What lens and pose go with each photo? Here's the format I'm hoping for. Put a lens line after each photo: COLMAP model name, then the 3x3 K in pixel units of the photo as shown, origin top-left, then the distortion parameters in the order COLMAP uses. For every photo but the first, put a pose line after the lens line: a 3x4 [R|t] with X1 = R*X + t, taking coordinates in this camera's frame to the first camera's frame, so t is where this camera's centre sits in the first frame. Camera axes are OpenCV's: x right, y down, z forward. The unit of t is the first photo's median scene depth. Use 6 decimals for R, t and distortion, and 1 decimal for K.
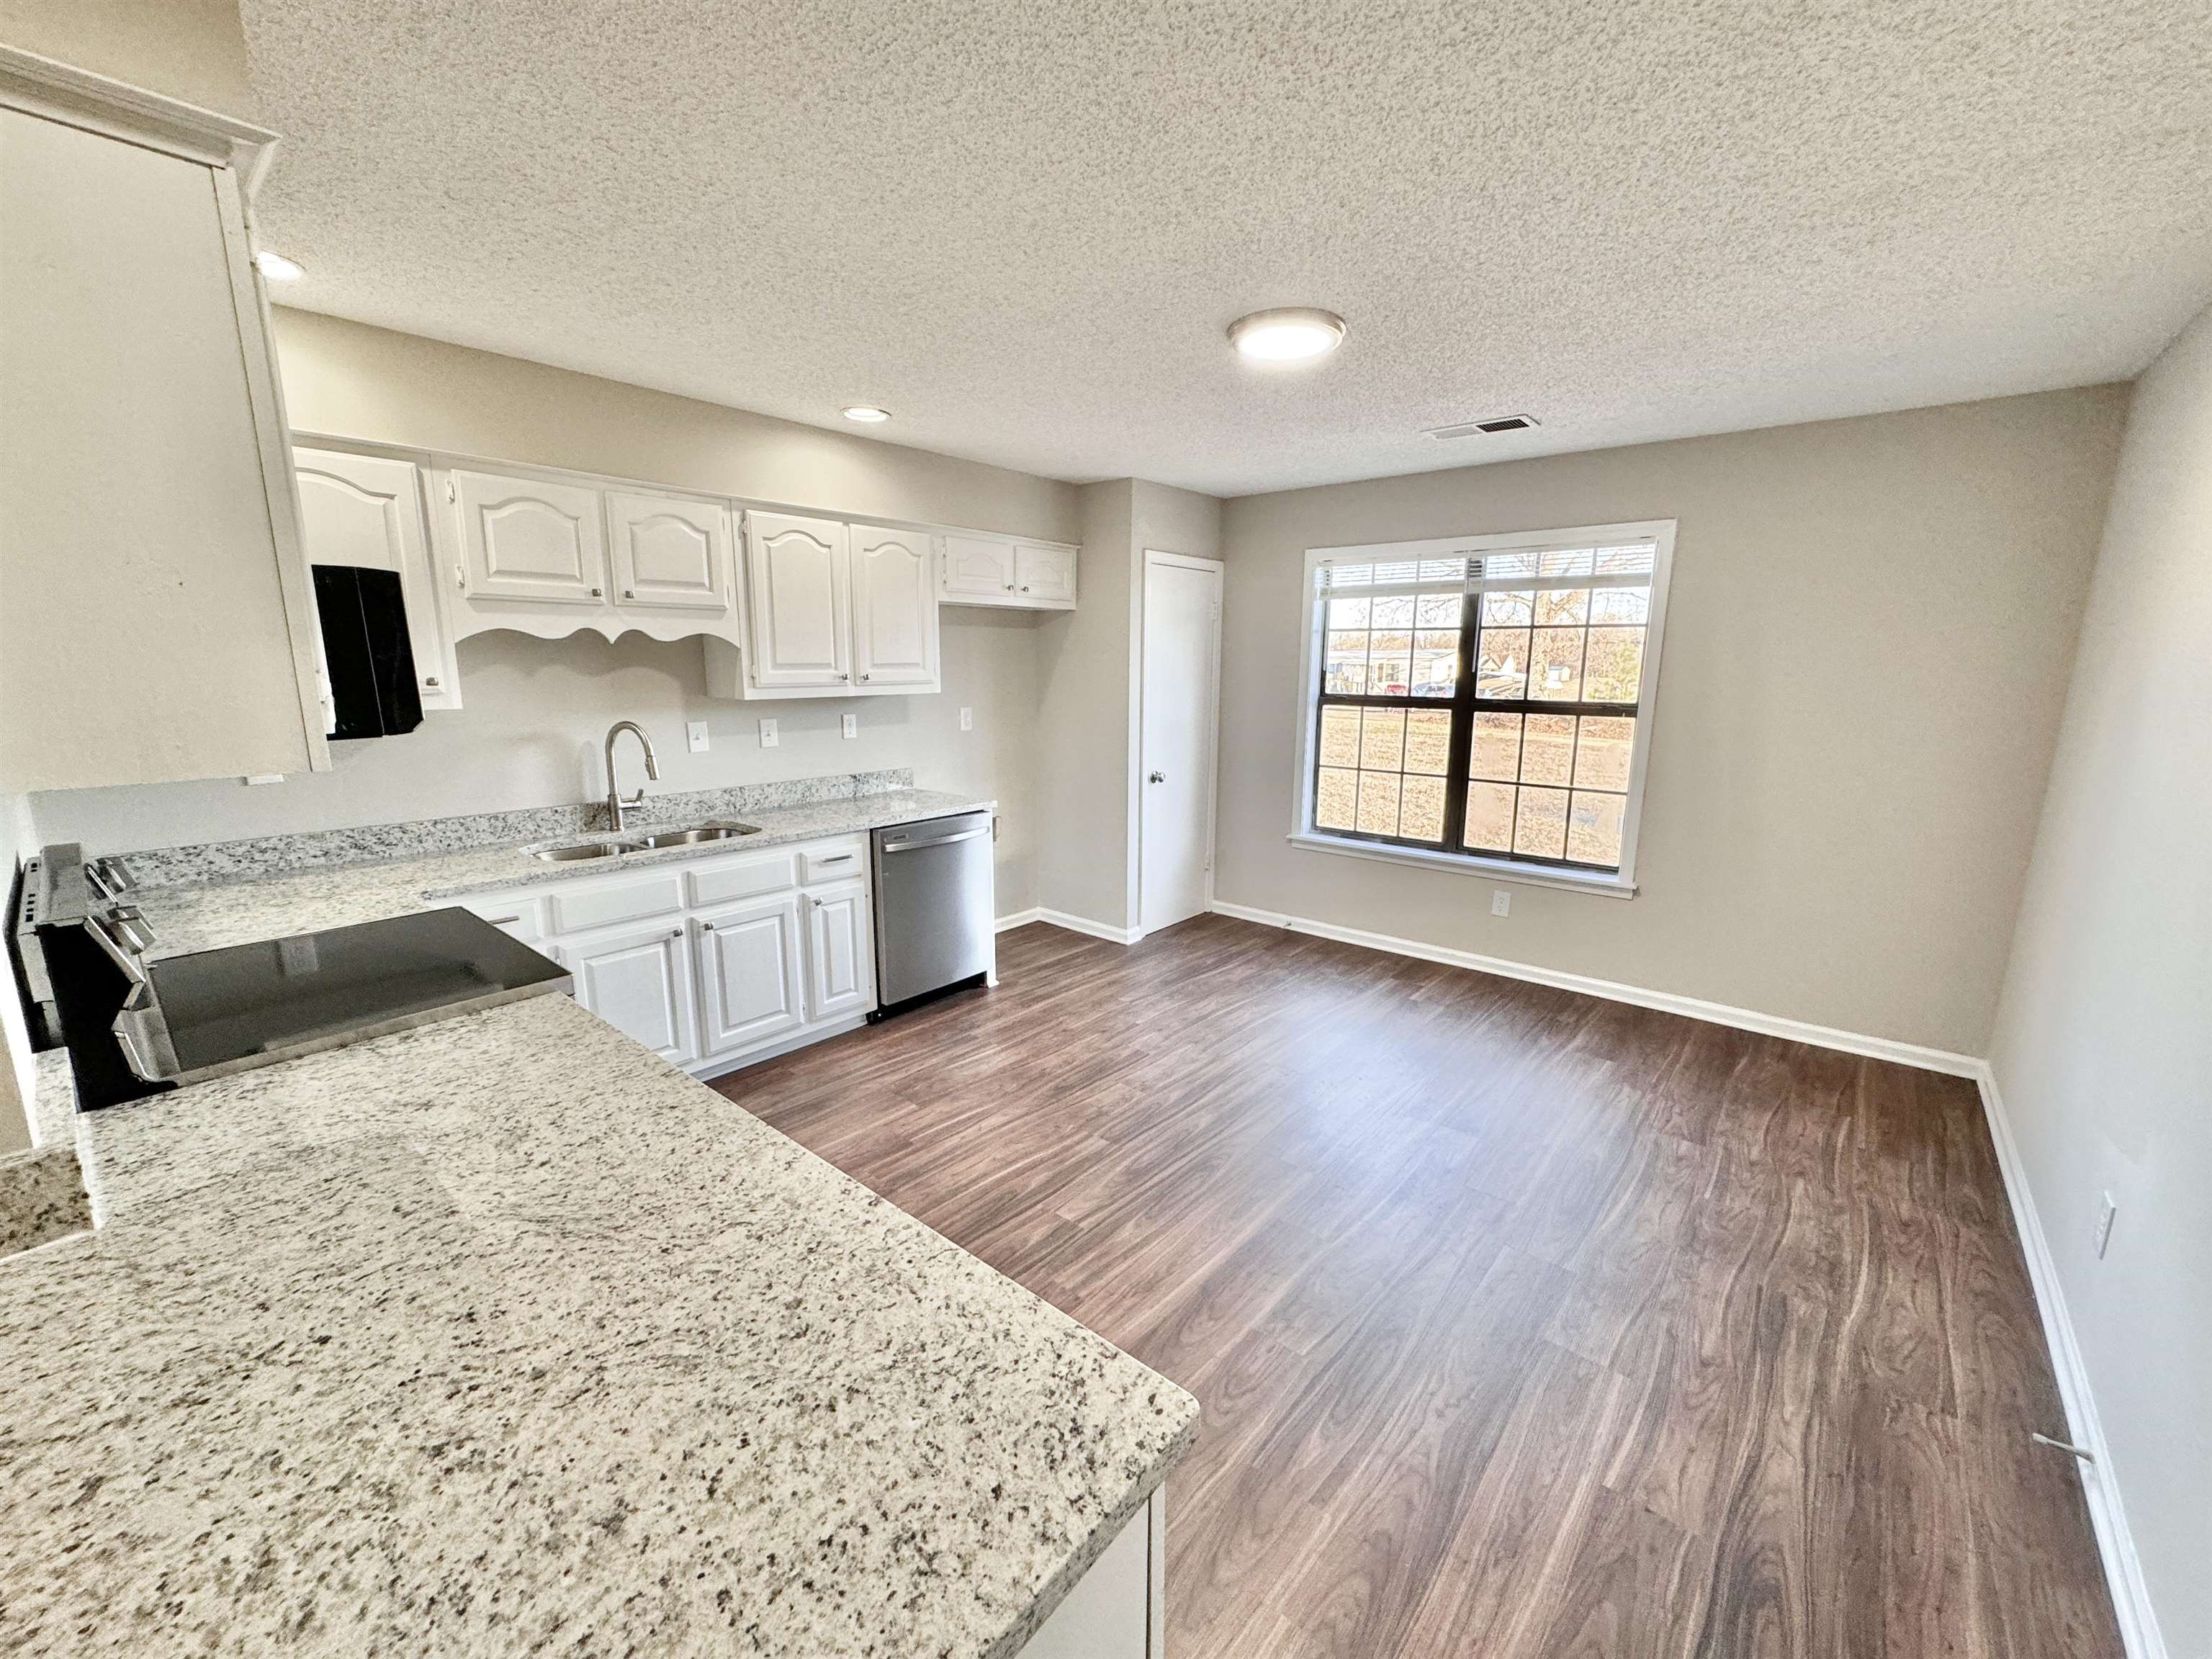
lens RADIAL K [[883.3, 0, 1115.0], [0, 883.3, 831.5], [0, 0, 1]] dist [-0.001623, 0.000273]
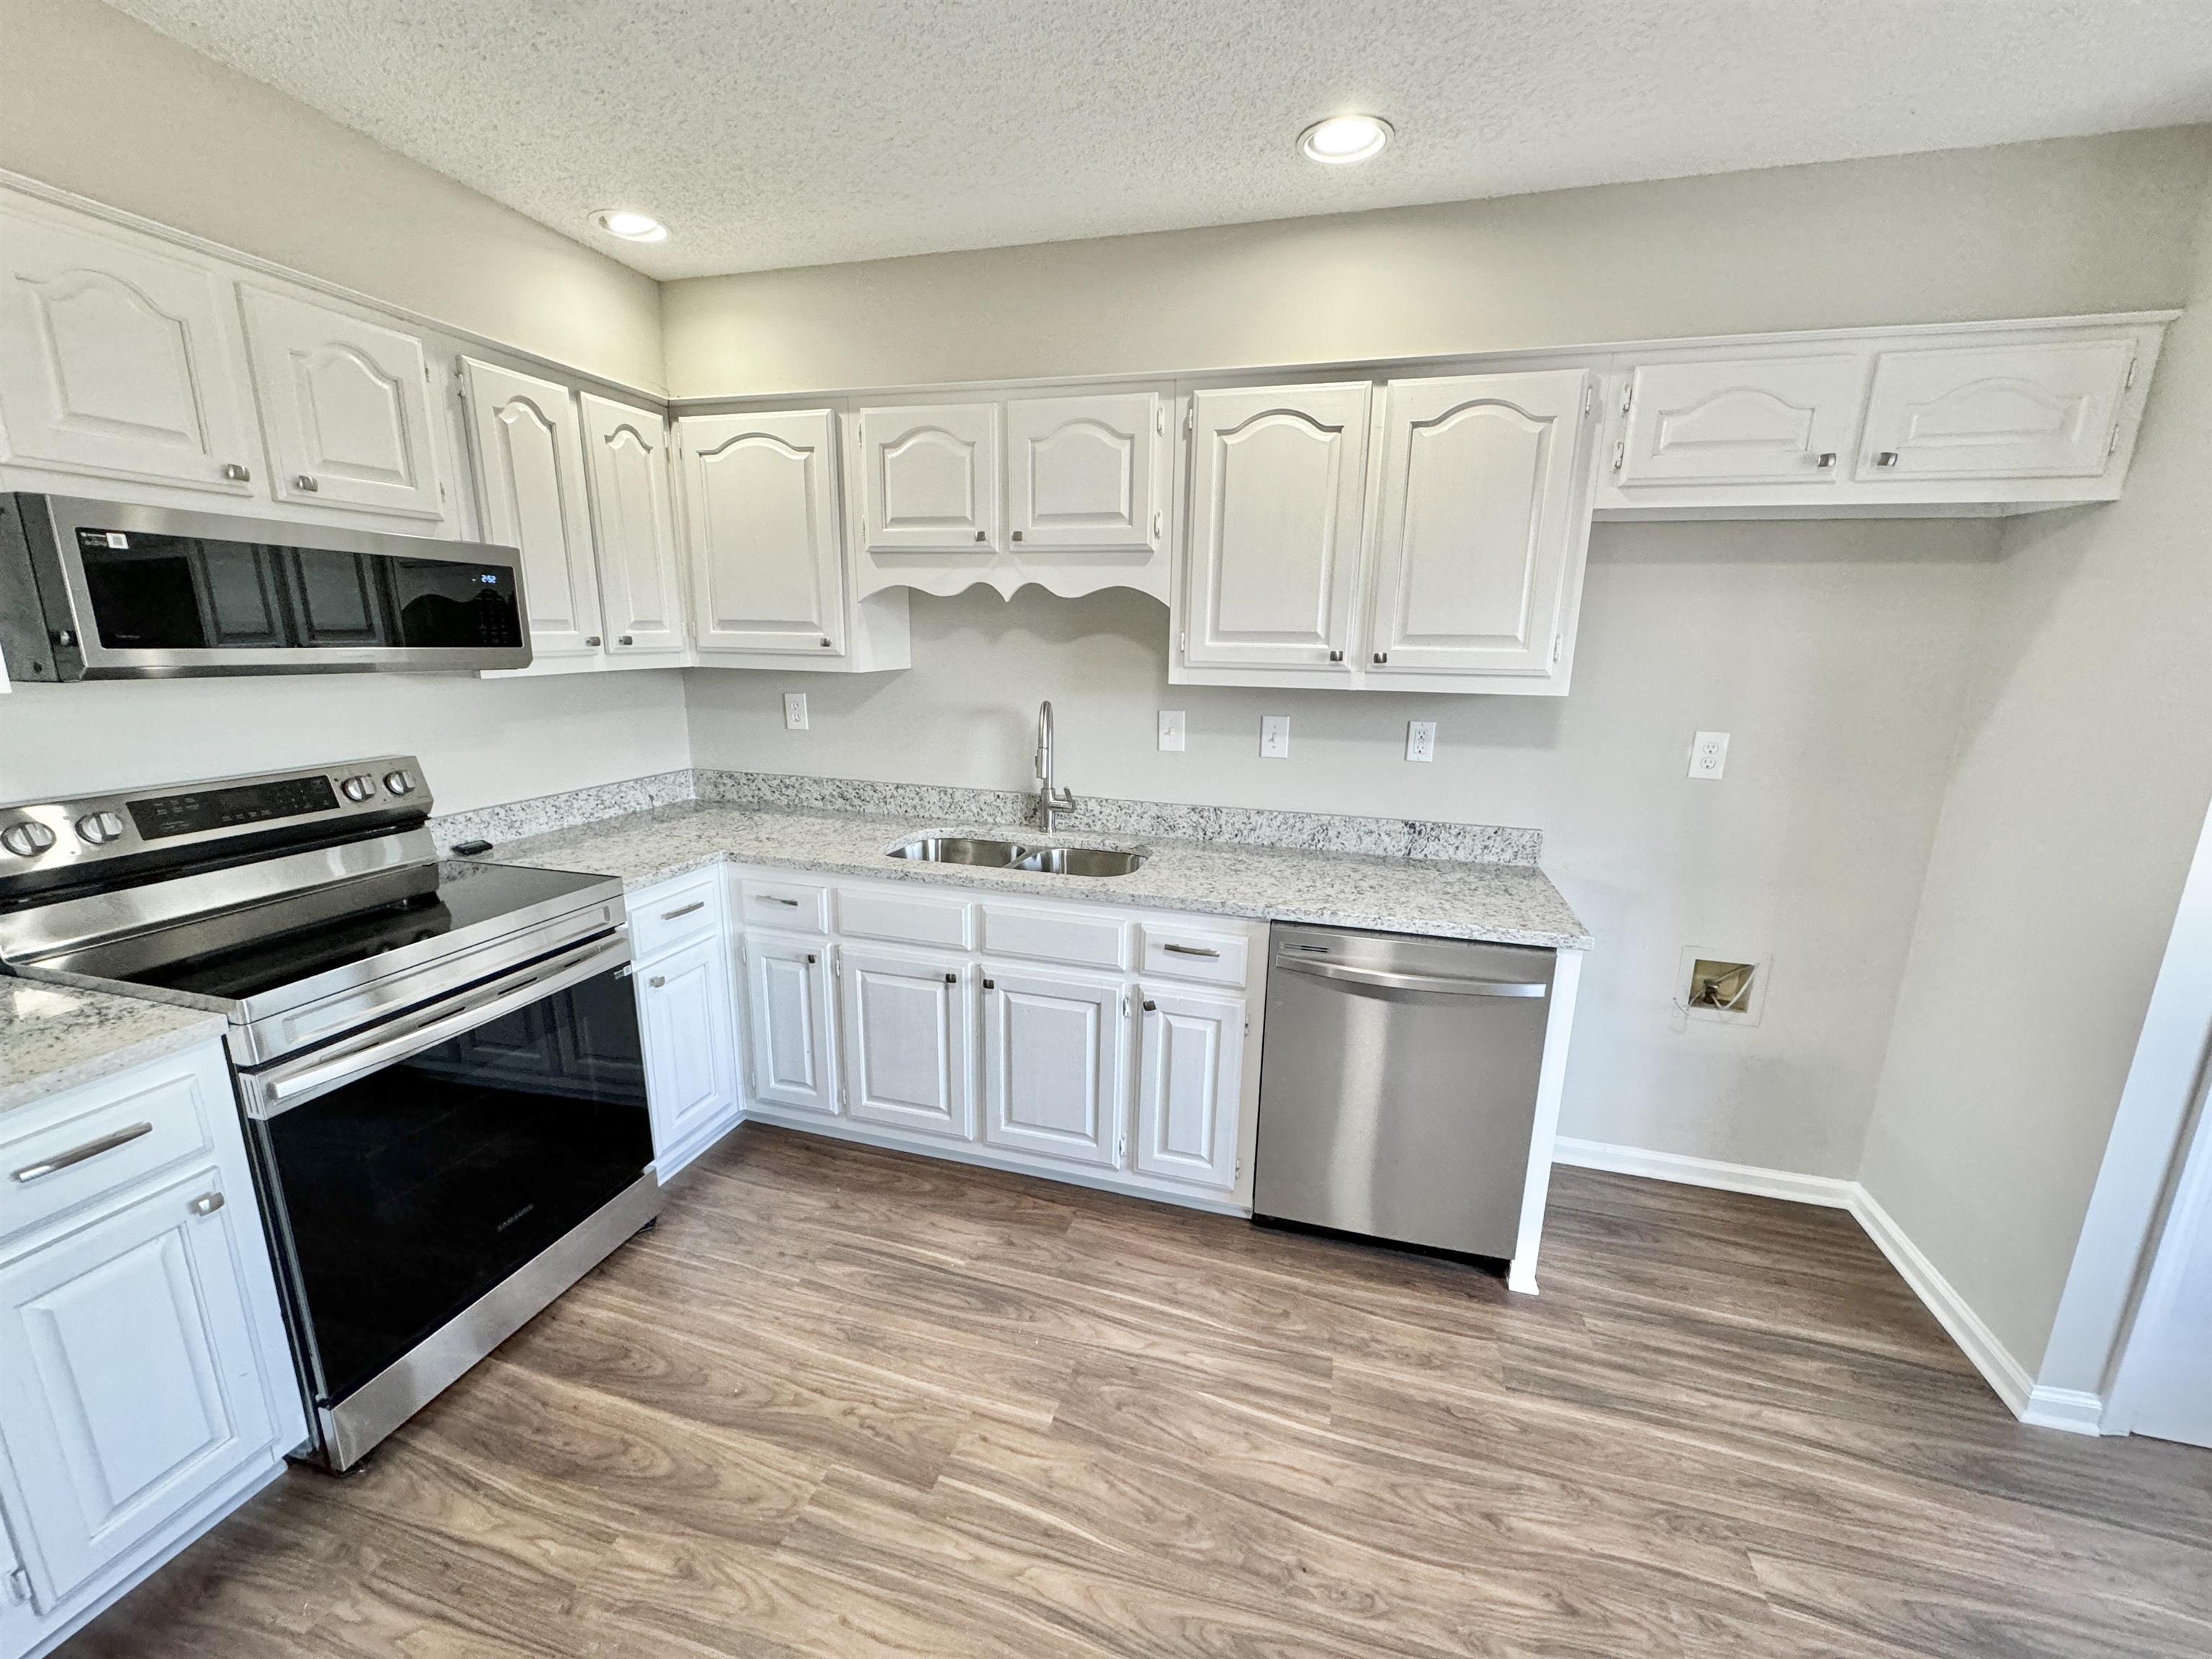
lens RADIAL K [[883.3, 0, 1108.9], [0, 883.3, 828.8], [0, 0, 1]] dist [-0.001623, 0.000273]
pose [[0.408783, 0.203033, -0.889761, 0.186554], [-0.190384, 0.972461, 0.134436, -0.120676], [0.892553, 0.114441, 0.436180, 0.661979]]
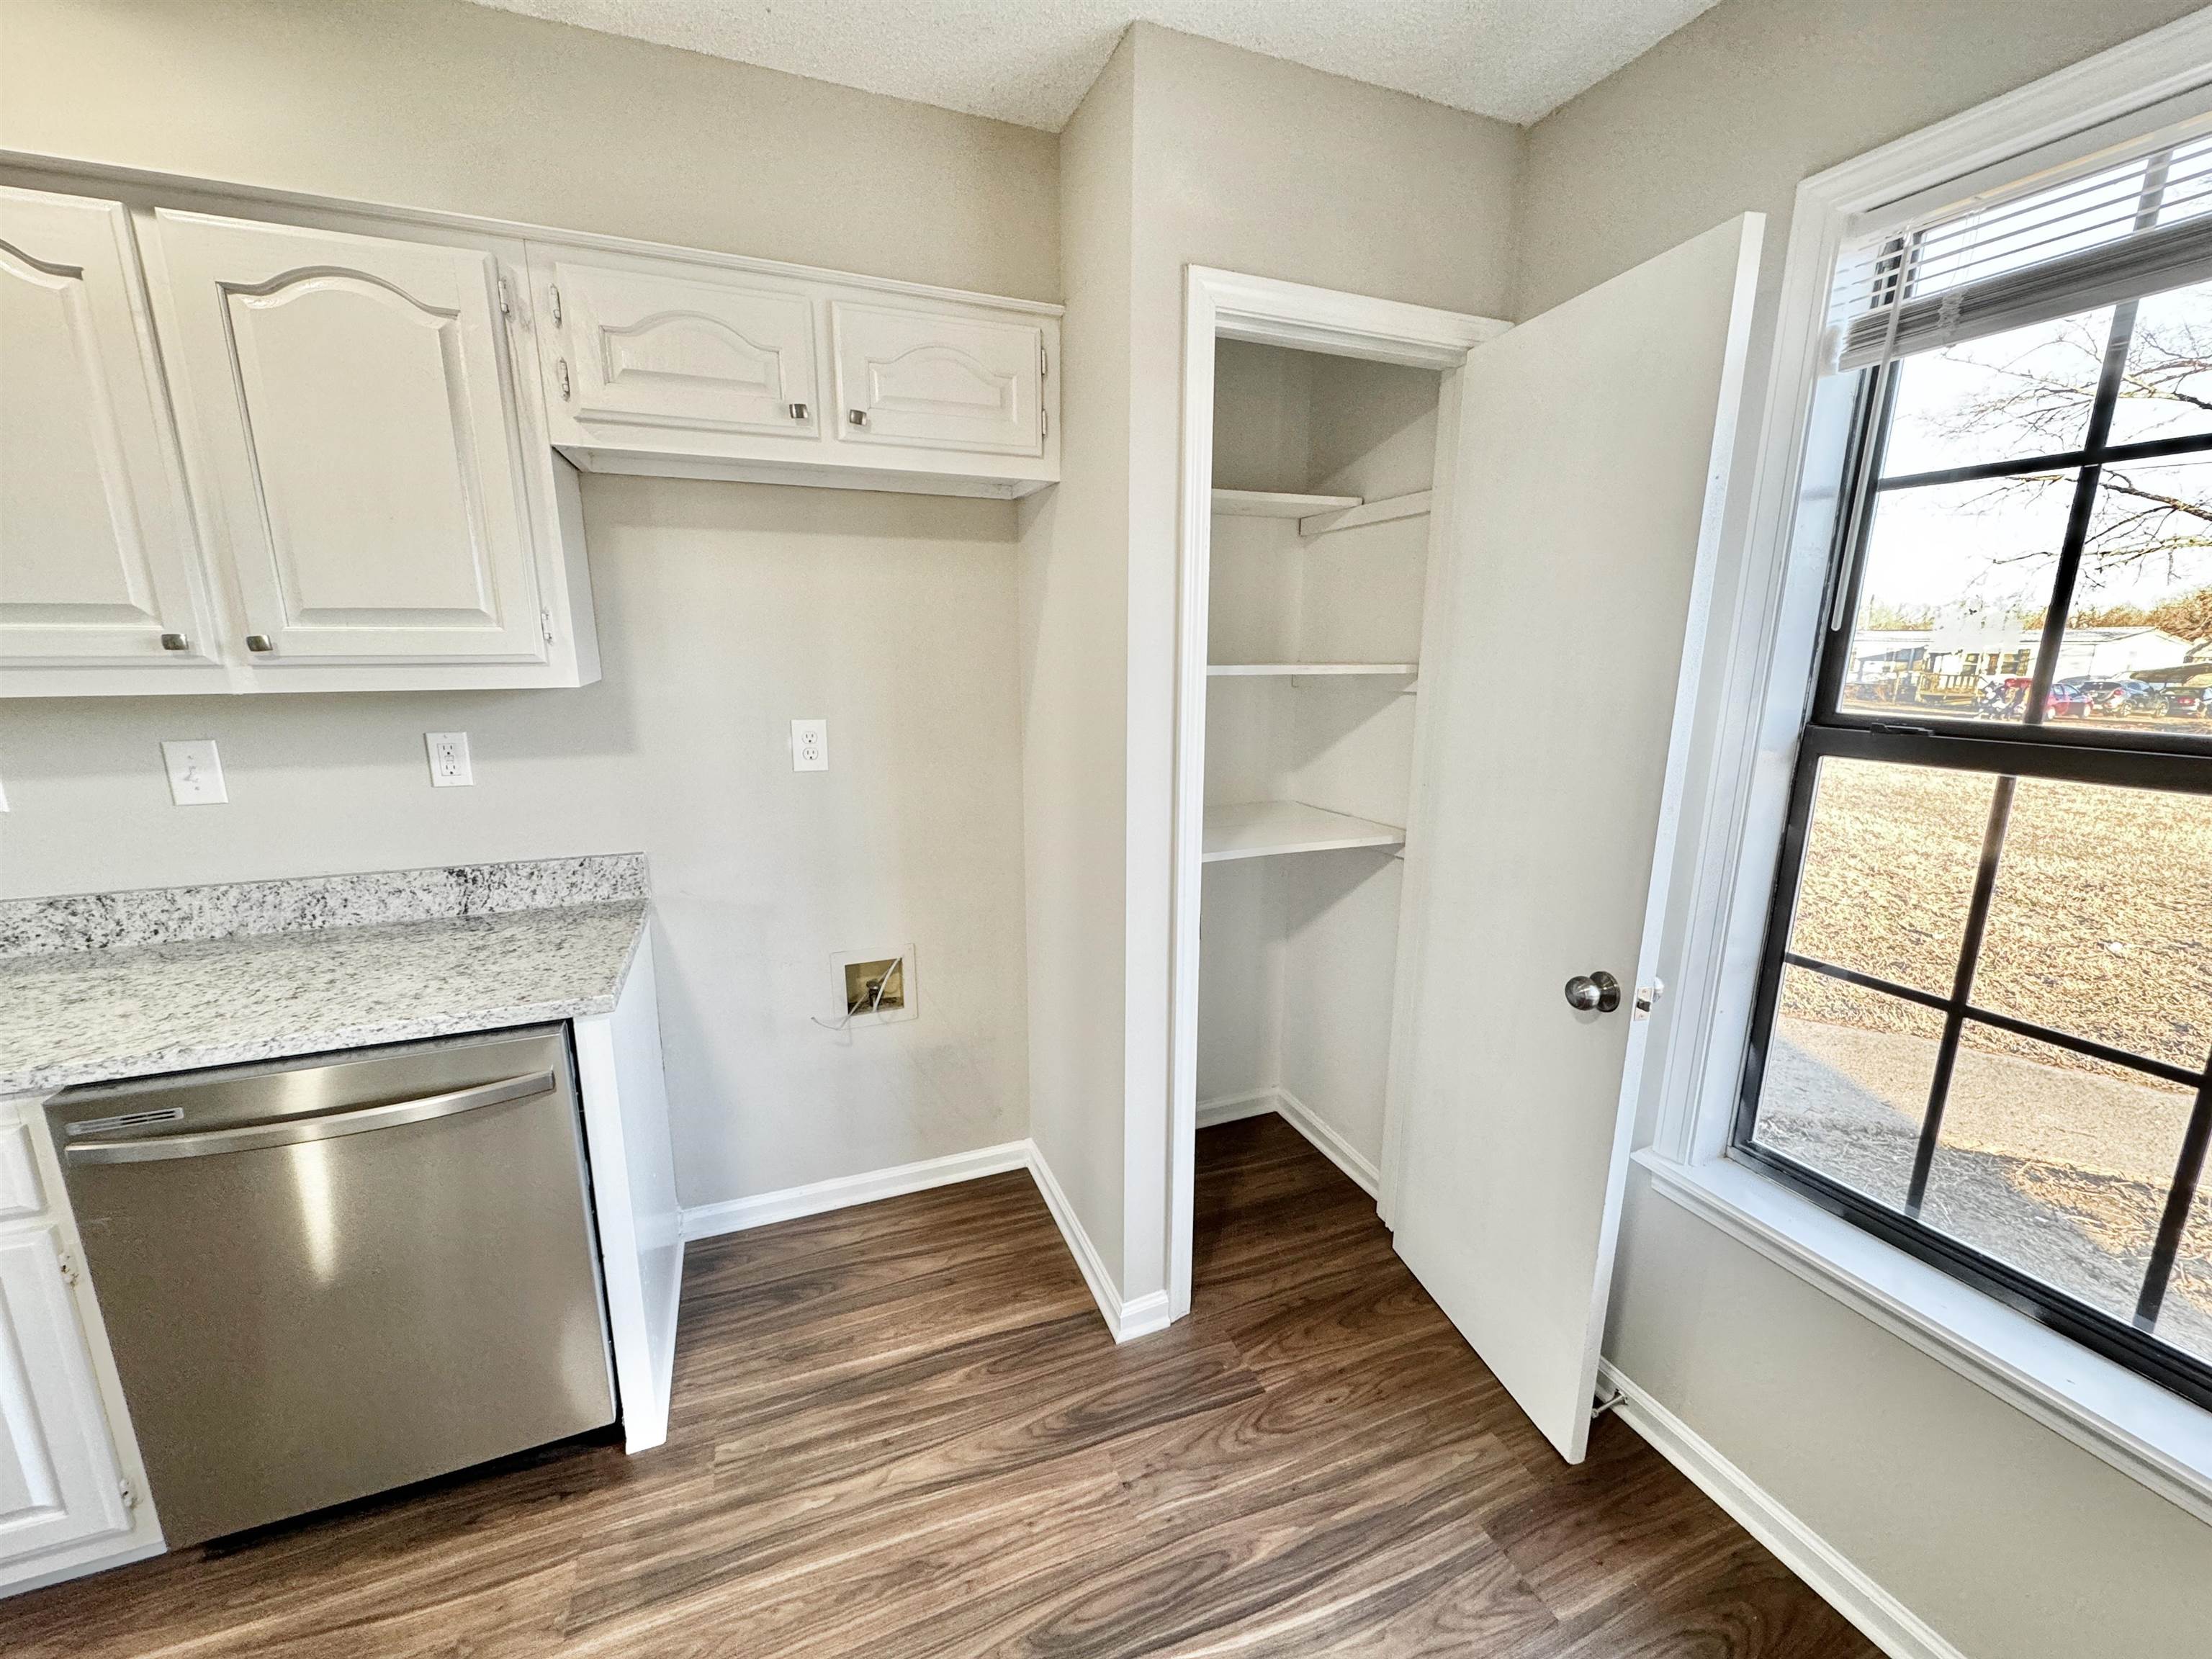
lens RADIAL K [[883.3, 0, 1111.4], [0, 883.3, 827.8], [0, 0, 1]] dist [-0.001623, 0.000273]
pose [[0.882736, 0.093990, -0.460373, 0.234879], [-0.088327, 0.995515, 0.033884, -0.153239], [0.461493, 0.010753, 0.887079, 0.904757]]
